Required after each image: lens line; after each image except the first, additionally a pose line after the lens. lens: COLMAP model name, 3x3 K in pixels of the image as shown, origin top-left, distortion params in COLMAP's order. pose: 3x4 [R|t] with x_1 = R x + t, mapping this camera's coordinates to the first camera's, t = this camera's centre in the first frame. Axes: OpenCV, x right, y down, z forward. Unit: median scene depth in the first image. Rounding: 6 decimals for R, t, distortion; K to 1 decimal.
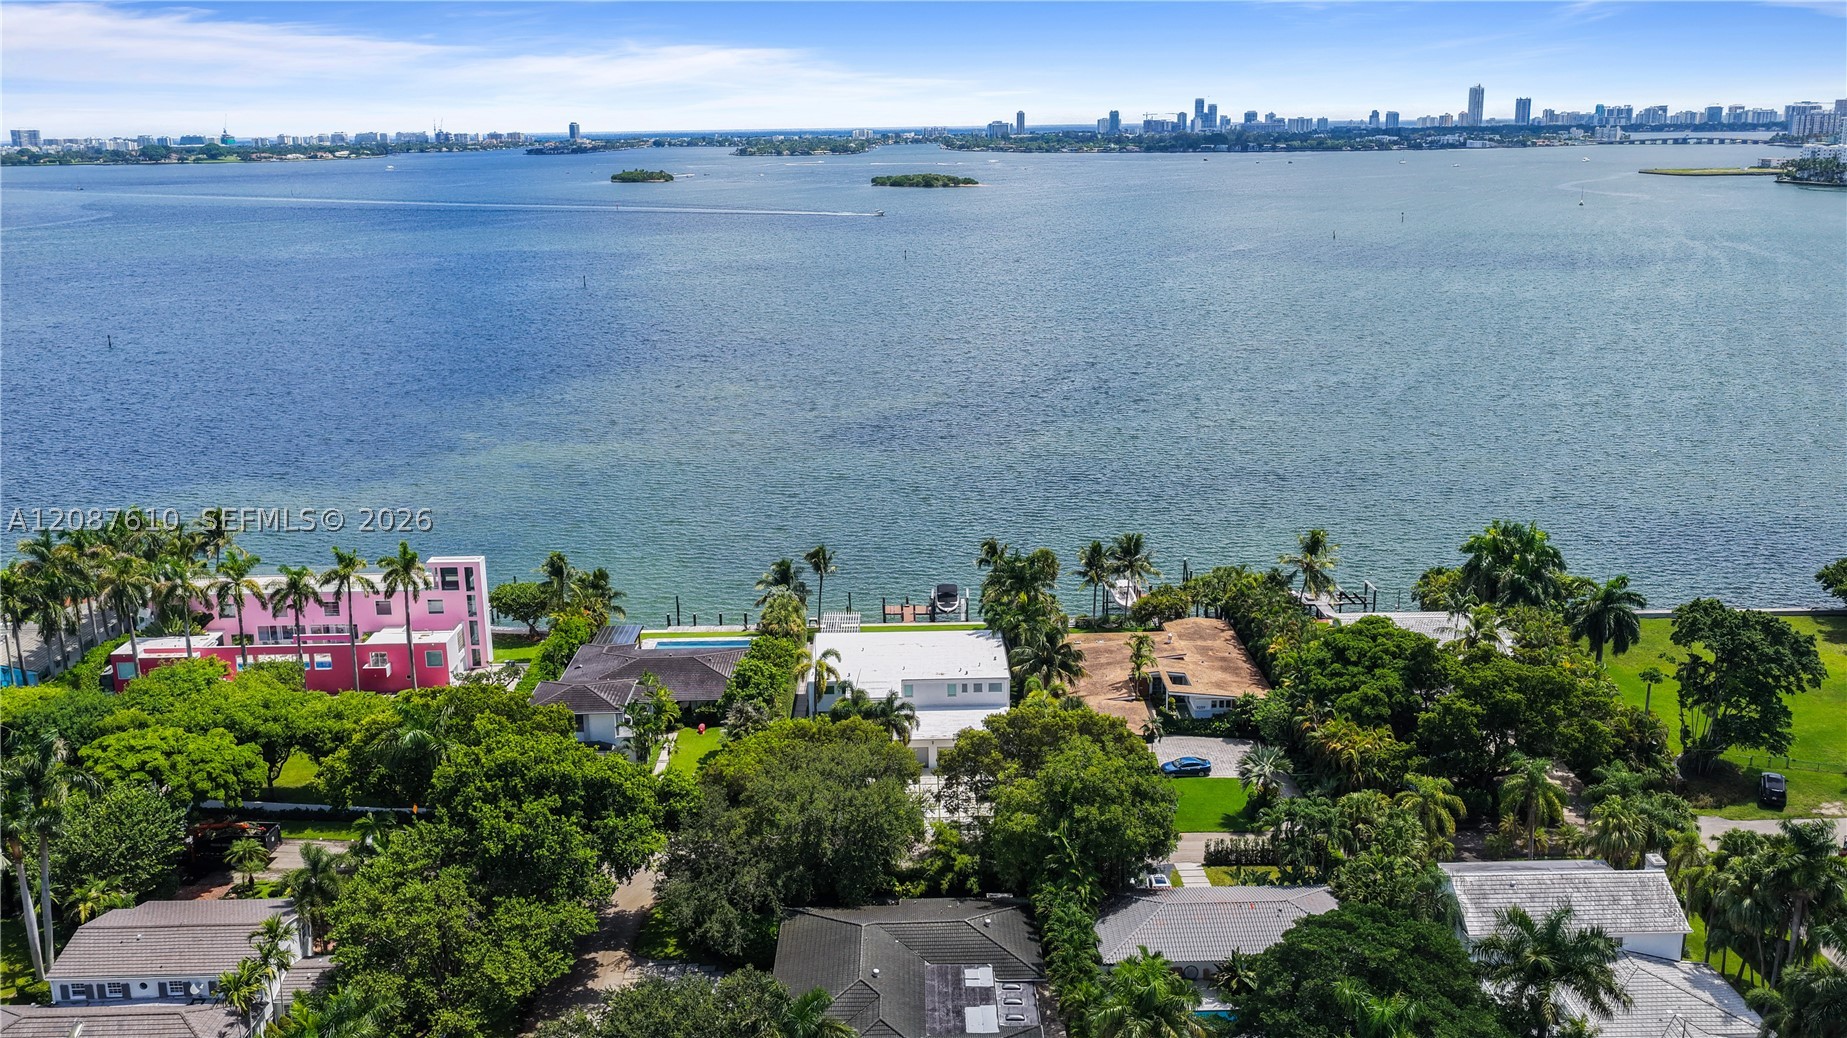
lens RADIAL K [[1591.6, 0, 923.5], [0, 1591.6, 519.0], [0, 0, 1]] dist [-0.001689, 0.011679]
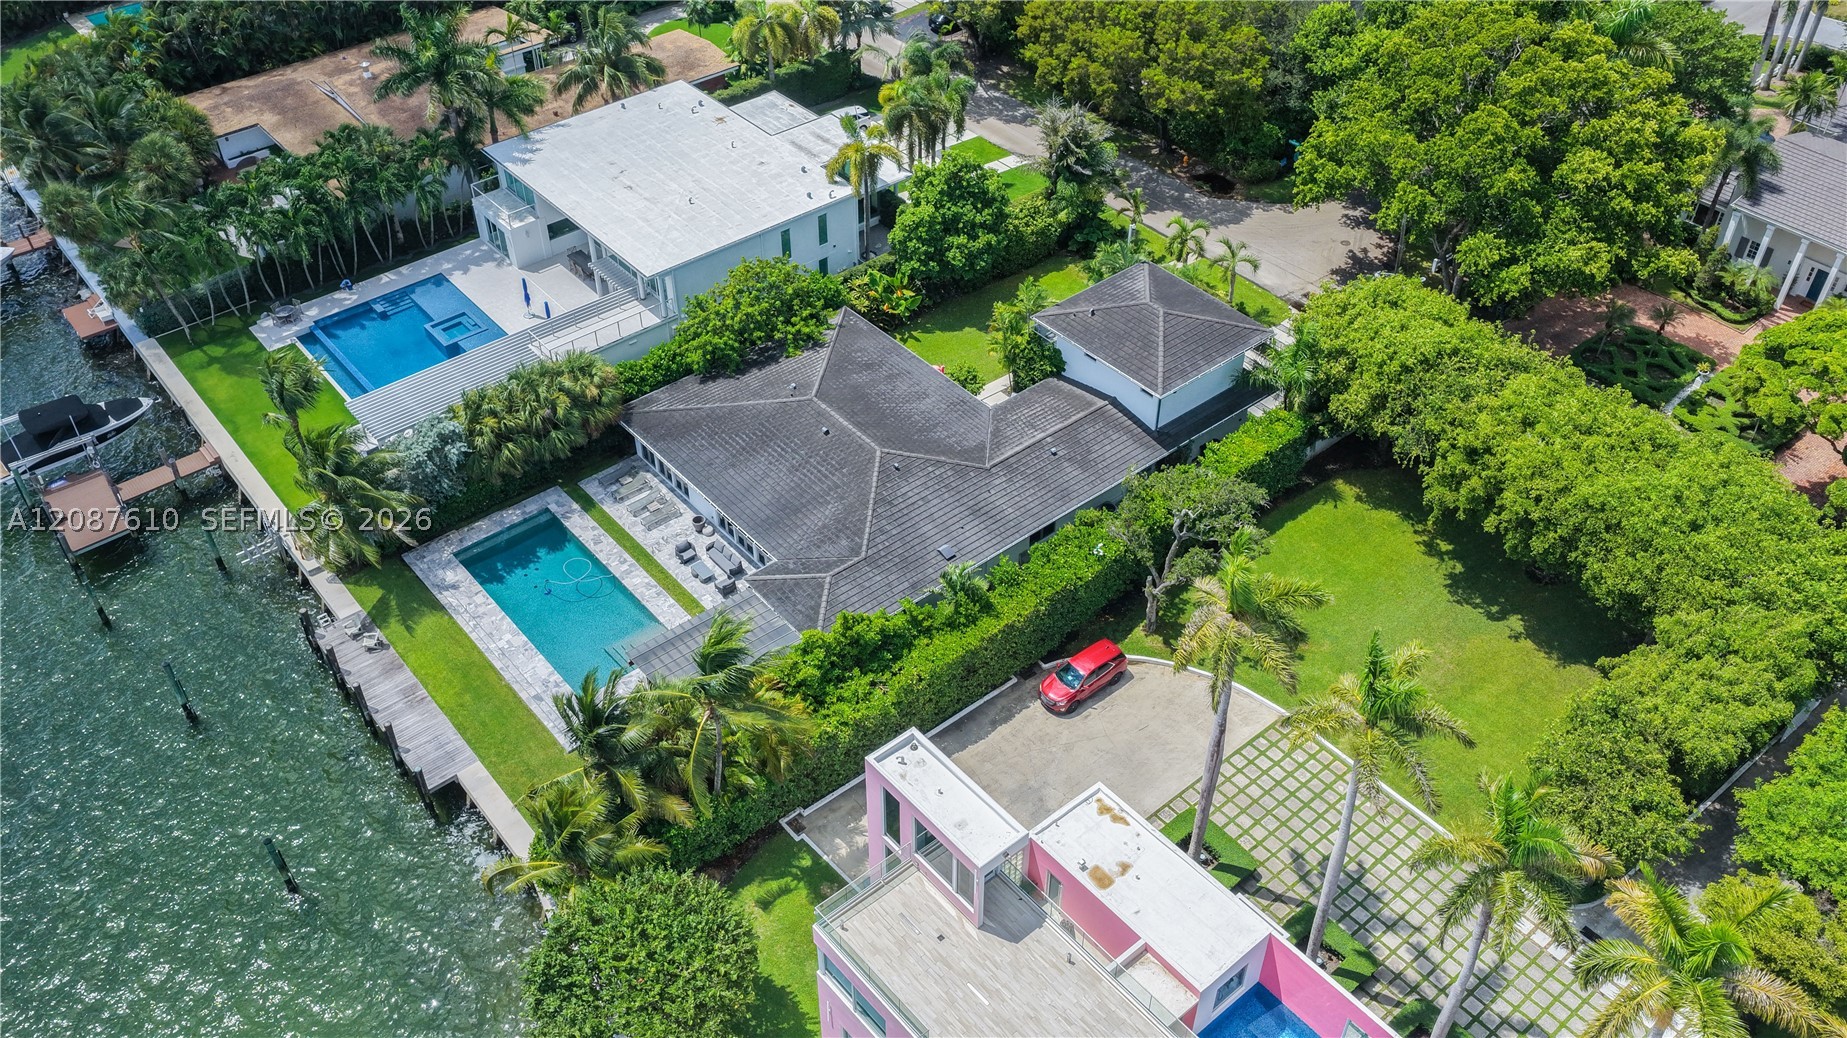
lens RADIAL K [[1533.4, 0, 924.4], [0, 1533.4, 511.4], [0, 0, 1]] dist [-0.009159, 0.039519]
pose [[-0.628730, -0.499650, 0.595860, -0.415330], [0.203988, 0.633450, 0.746411, -0.212972], [-0.750392, 0.590839, -0.296346, 1.005749]]
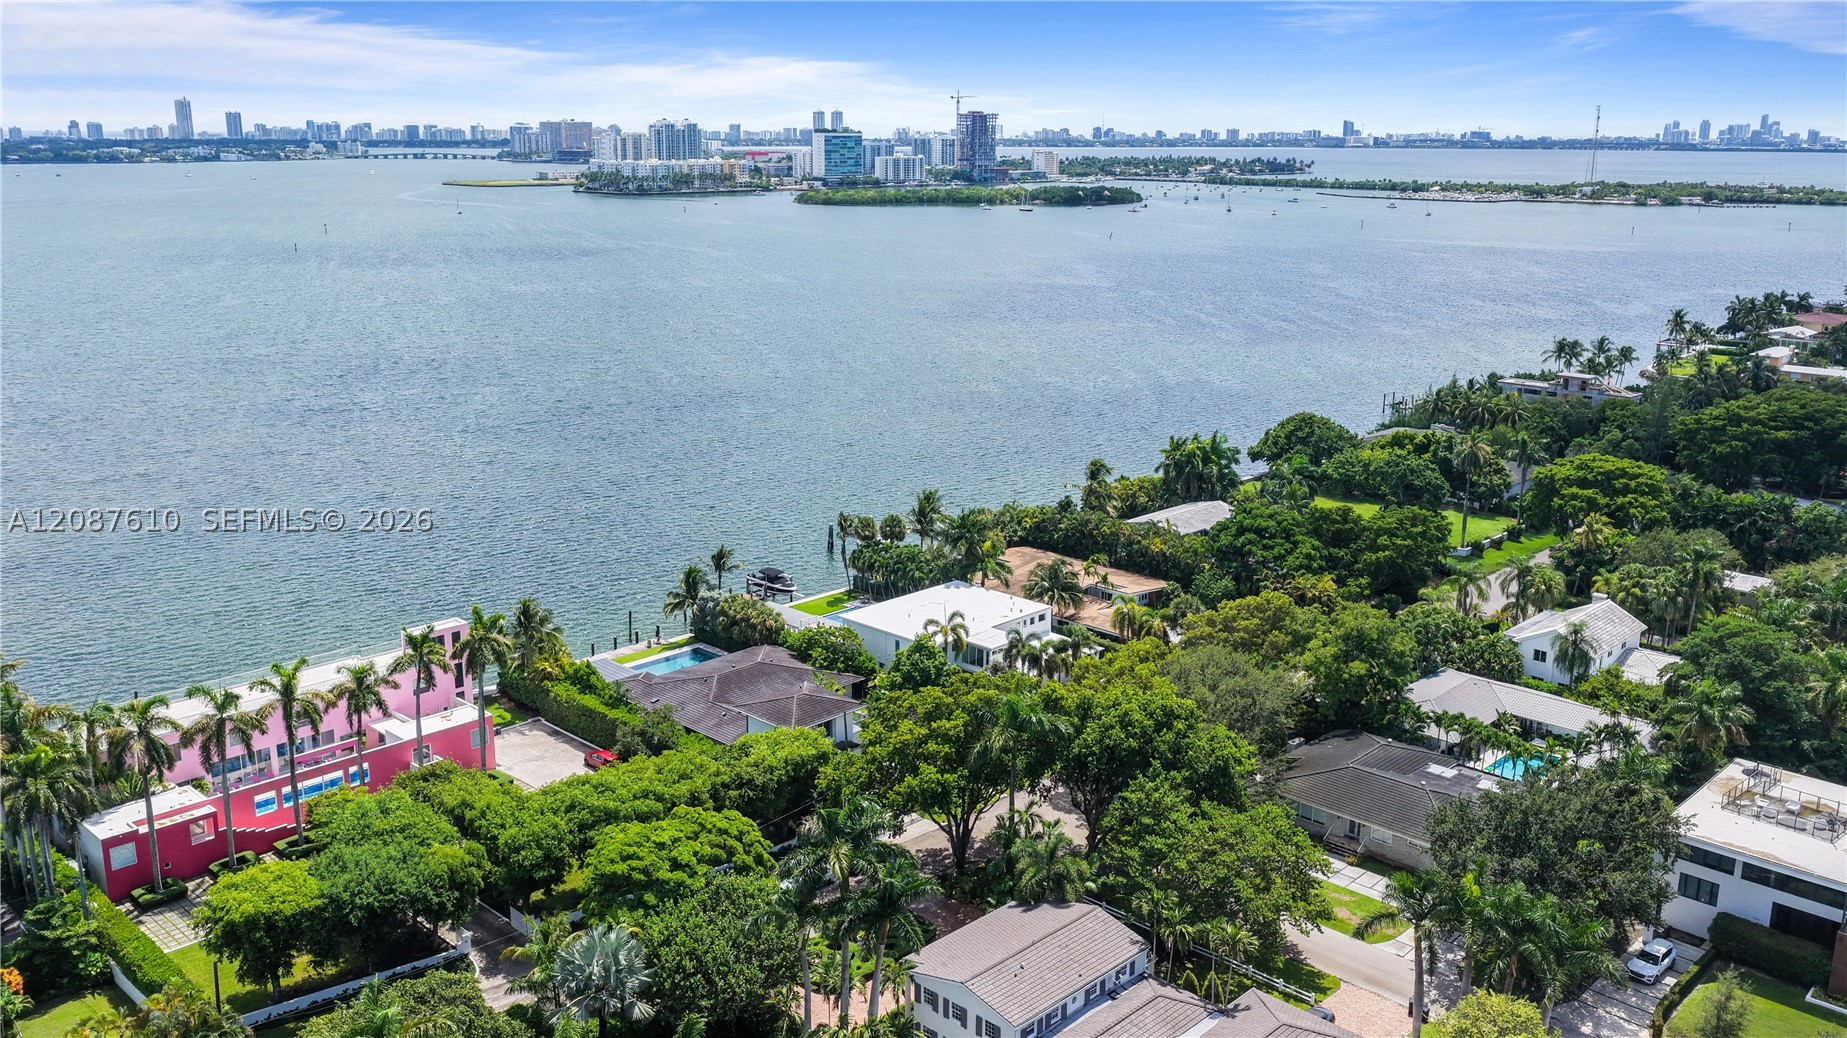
lens RADIAL K [[1533.4, 0, 924.4], [0, 1533.4, 511.4], [0, 0, 1]] dist [-0.009159, 0.039519]
pose [[0.706513, -0.154035, 0.690733, -0.642220], [0.157432, 0.985778, 0.058802, -0.041914], [-0.689967, 0.067199, 0.720715, 0.197555]]
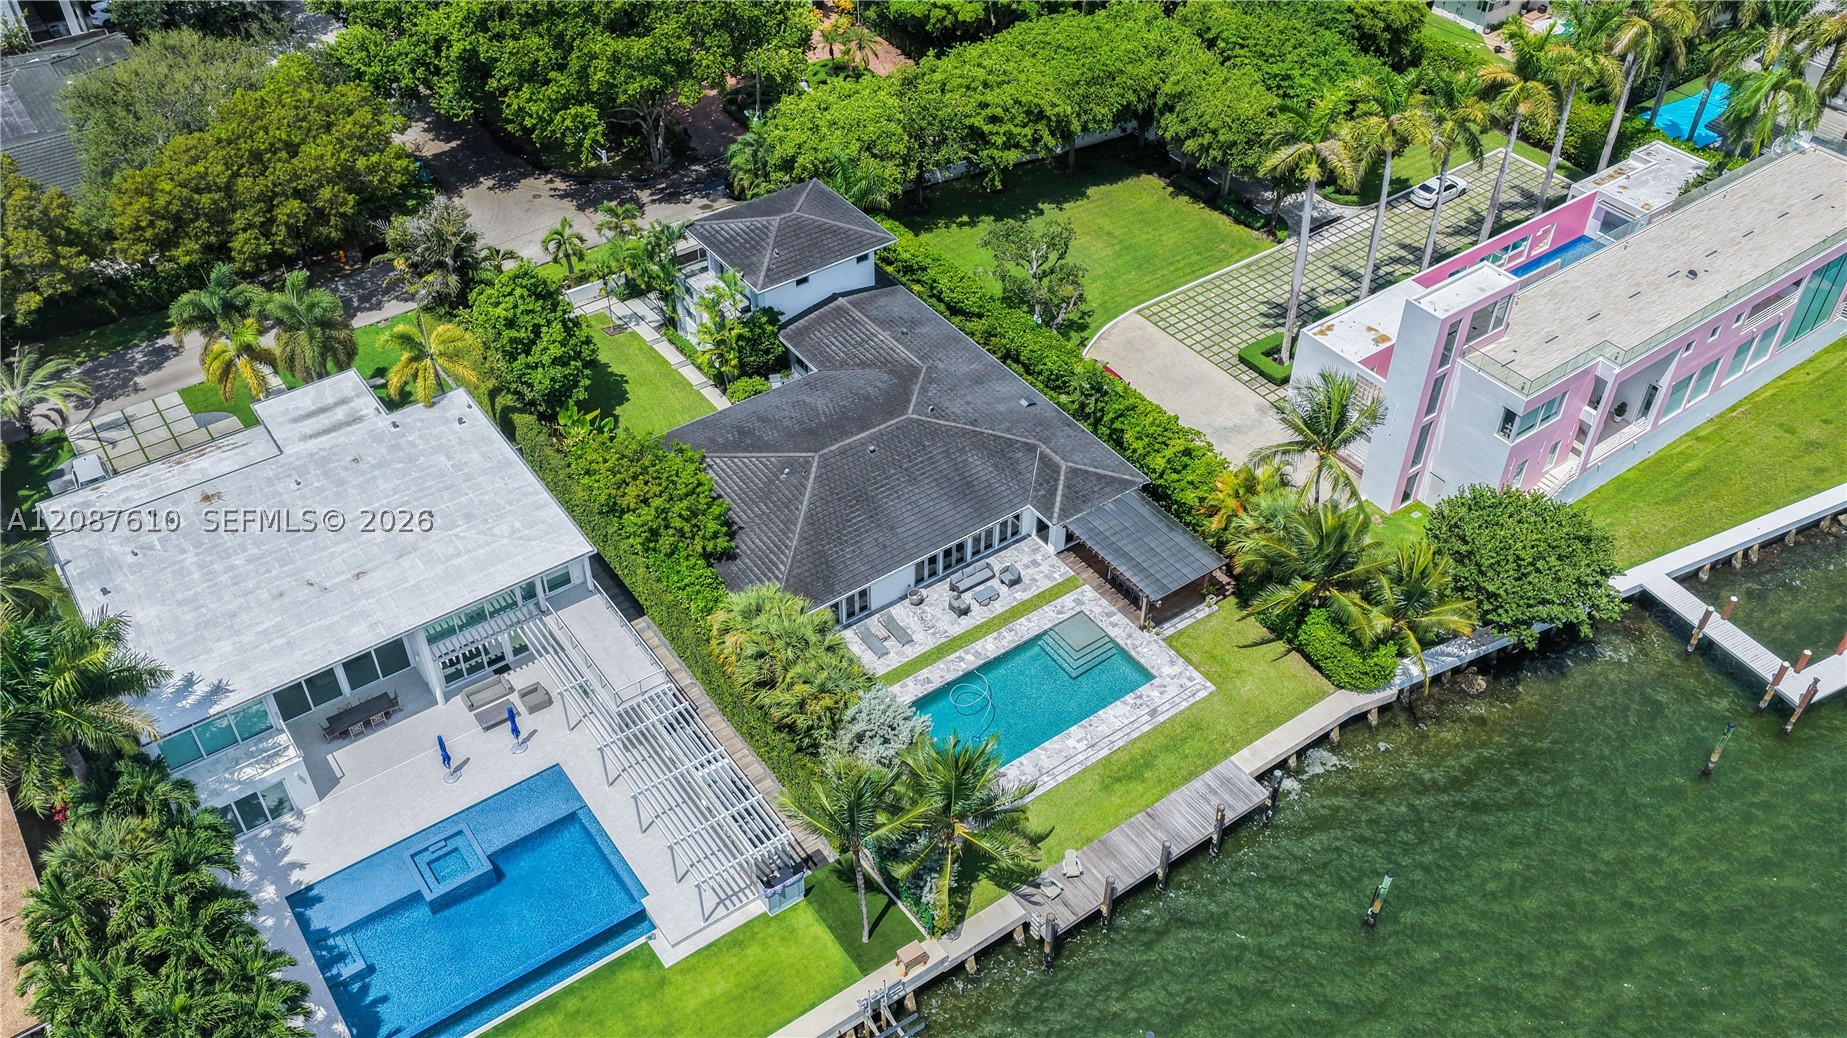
lens RADIAL K [[1538.0, 0, 926.9], [0, 1538.0, 512.4], [0, 0, 1]] dist [-0.005756, 0.022869]
pose [[-0.819188, 0.386849, -0.423413, 0.026082], [-0.131151, 0.592348, 0.794936, -0.241205], [0.558328, 0.706733, -0.434509, 1.088661]]
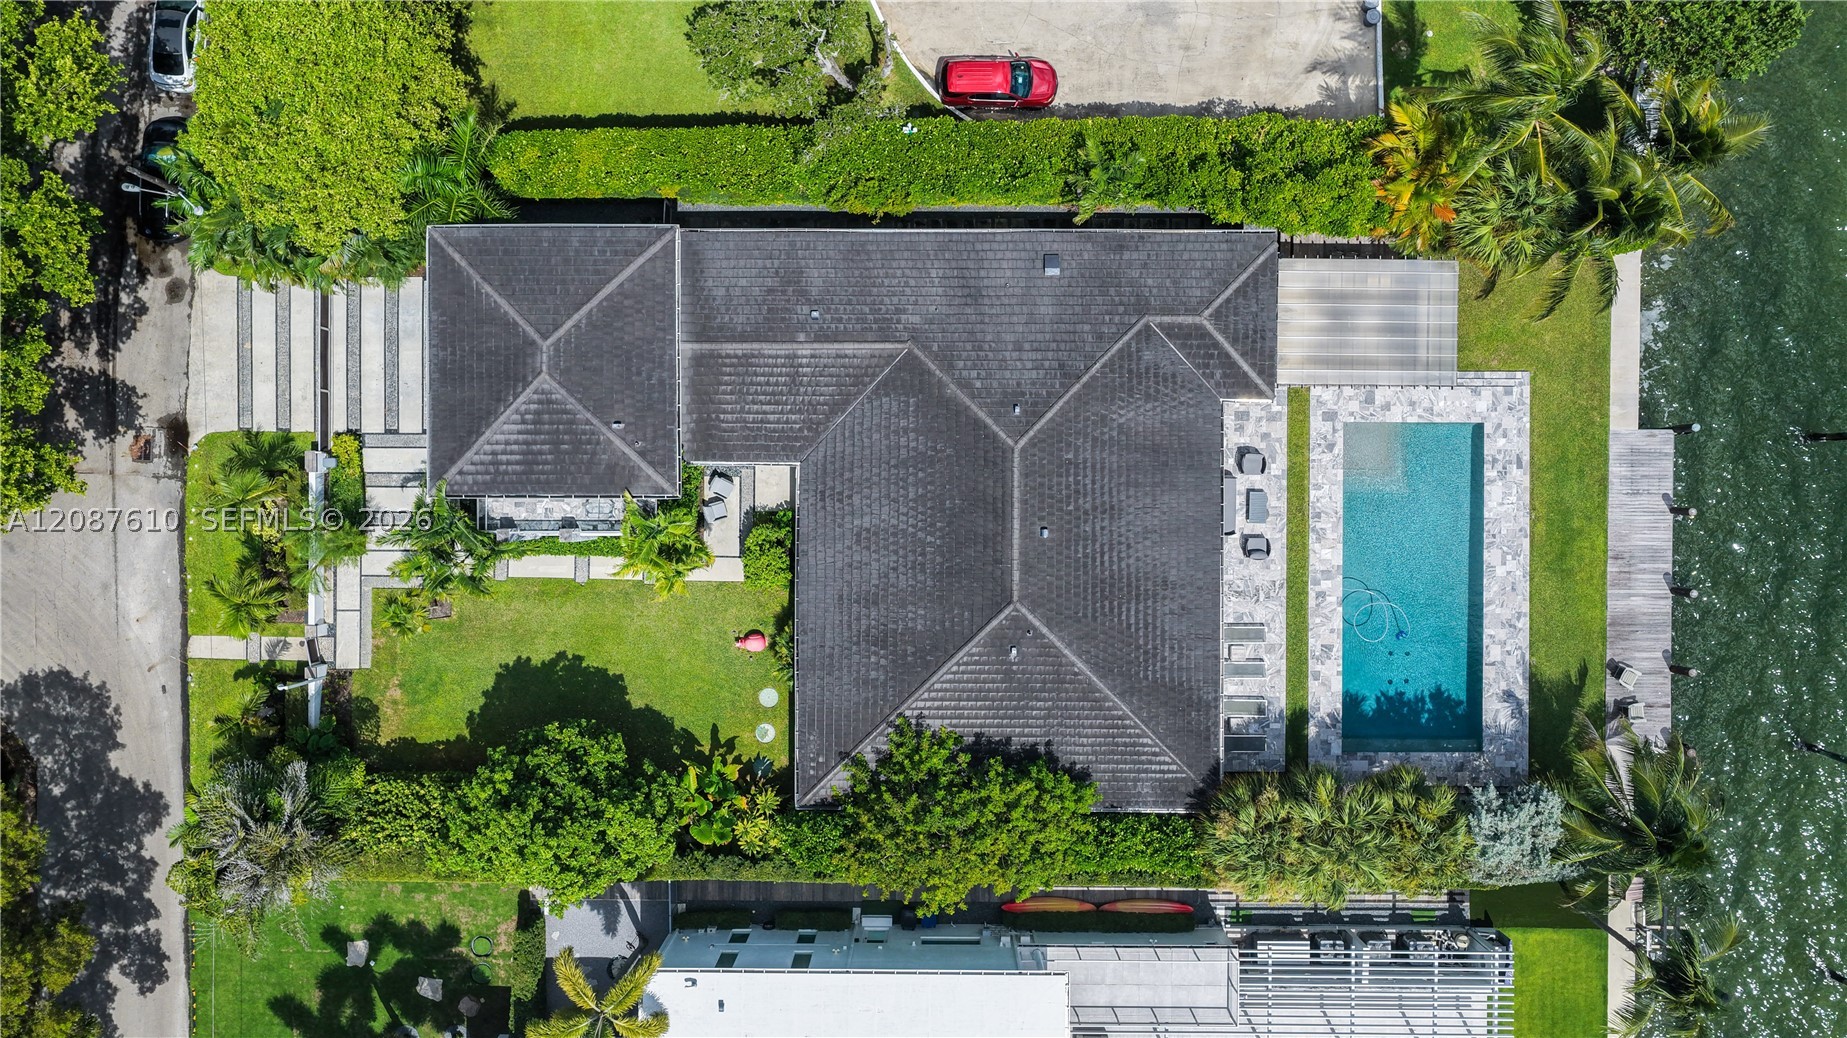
lens RADIAL K [[1533.4, 0, 924.4], [0, 1533.4, 511.4], [0, 0, 1]] dist [-0.009159, 0.039519]
pose [[-0.016633, 0.999582, 0.023634, -0.152108], [-0.236228, -0.026897, 0.971325, -0.203336], [0.971555, 0.010573, 0.236577, 0.798814]]
